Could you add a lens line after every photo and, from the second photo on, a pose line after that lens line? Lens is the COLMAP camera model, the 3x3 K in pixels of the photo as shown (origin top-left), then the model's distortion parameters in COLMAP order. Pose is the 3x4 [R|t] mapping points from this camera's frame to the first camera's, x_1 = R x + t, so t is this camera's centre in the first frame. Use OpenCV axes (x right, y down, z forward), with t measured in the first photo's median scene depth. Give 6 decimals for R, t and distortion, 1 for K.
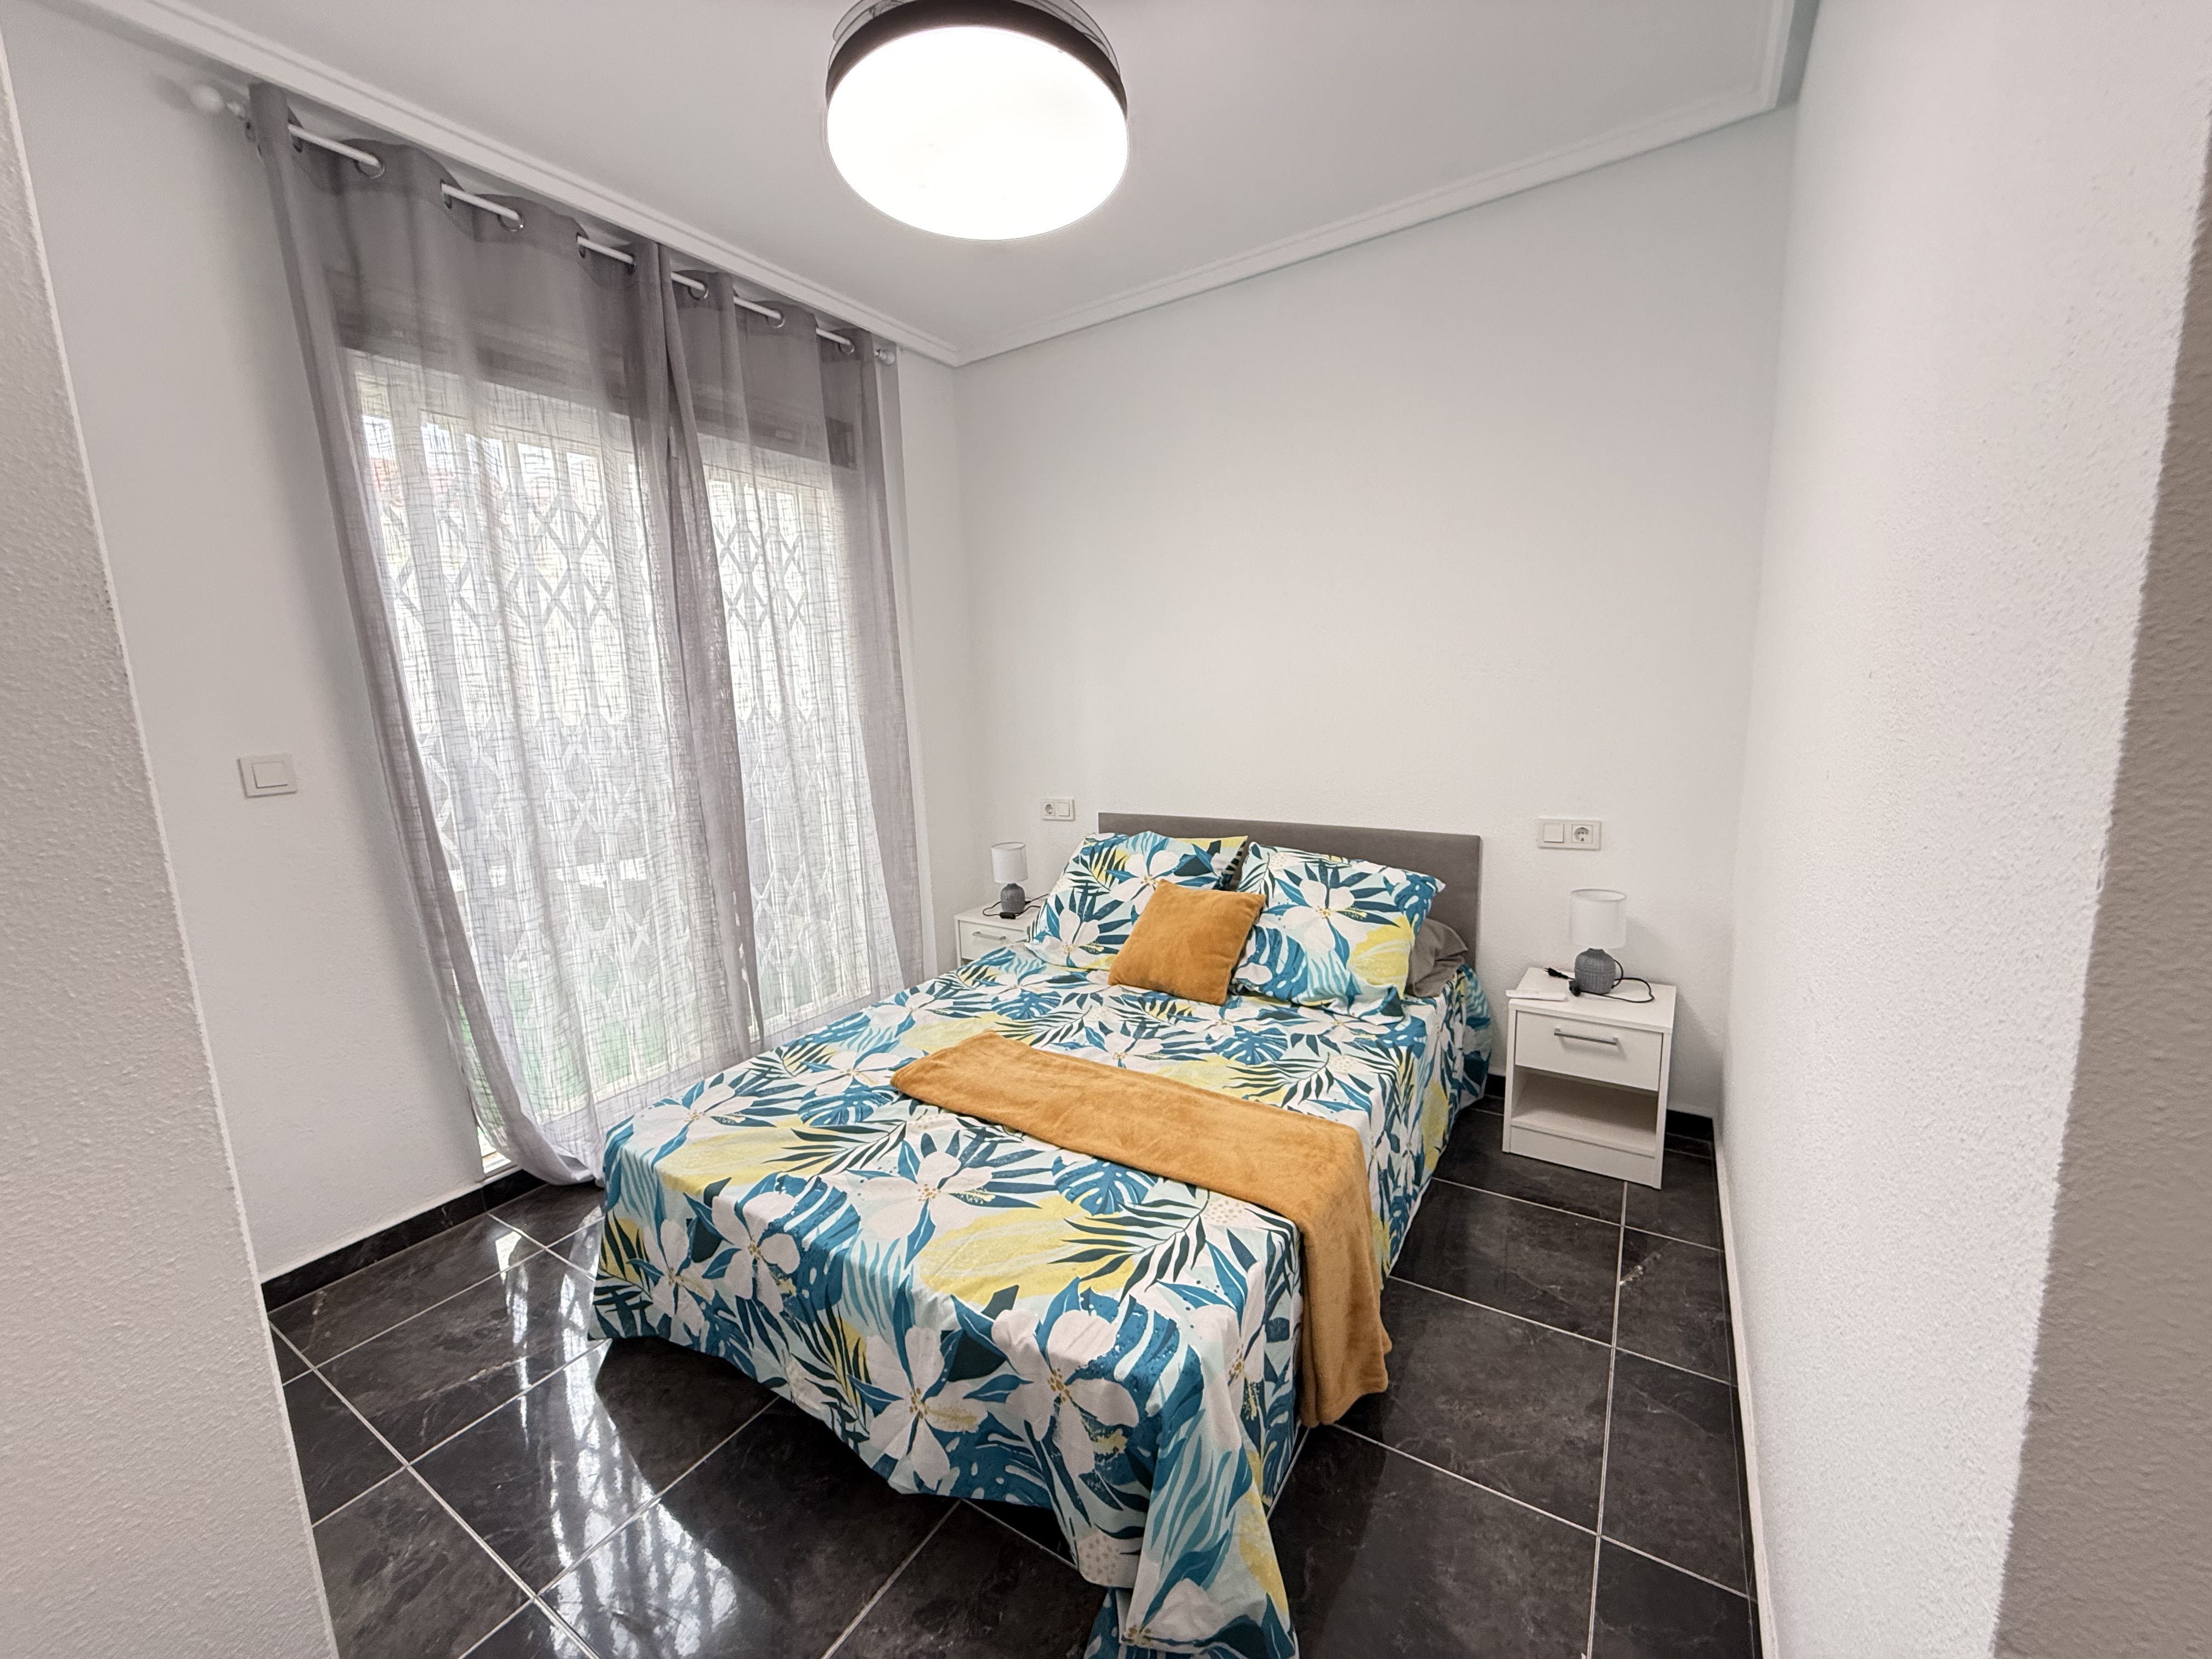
lens RADIAL K [[882.4, 0, 1107.8], [0, 882.4, 827.7], [0, 0, 1]] dist [0.002409, -0.000090]
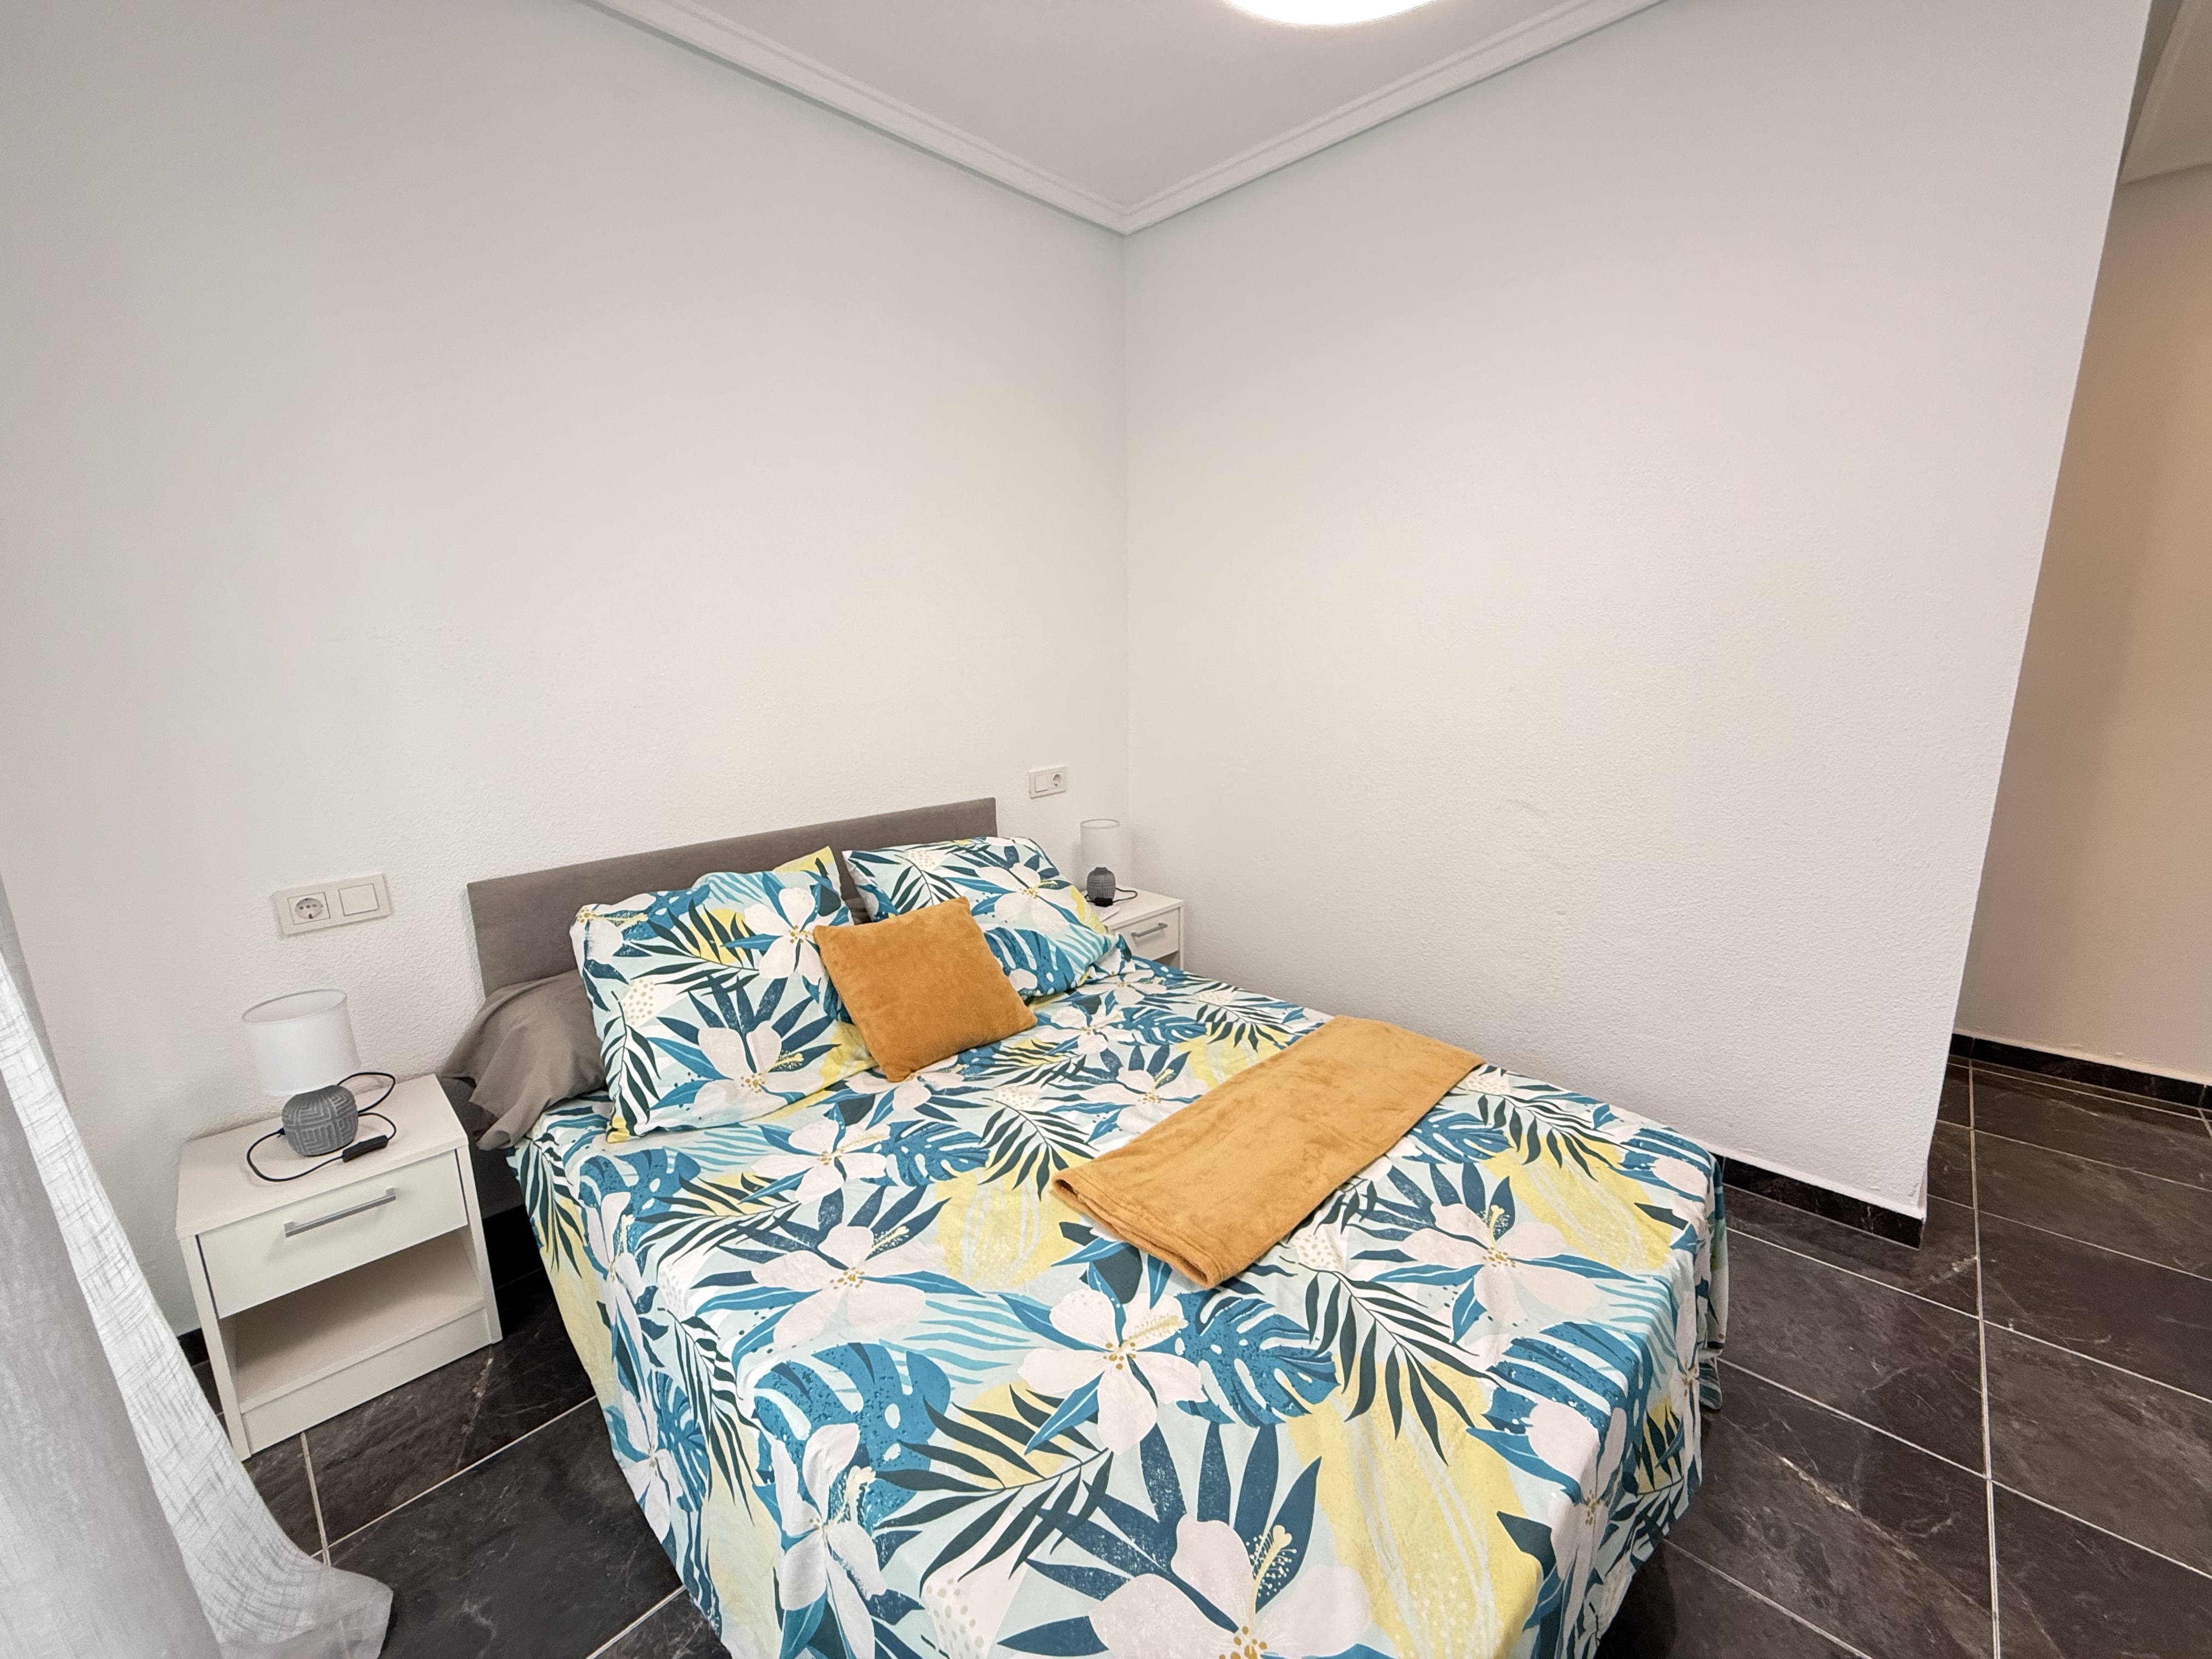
lens RADIAL K [[882.4, 0, 1106.0], [0, 882.4, 835.7], [0, 0, 1]] dist [0.002409, -0.000090]
pose [[0.194276, -0.175802, 0.965065, -0.693667], [0.164585, 0.975705, 0.144608, -0.091581], [-0.967041, 0.130742, 0.218490, 0.799476]]
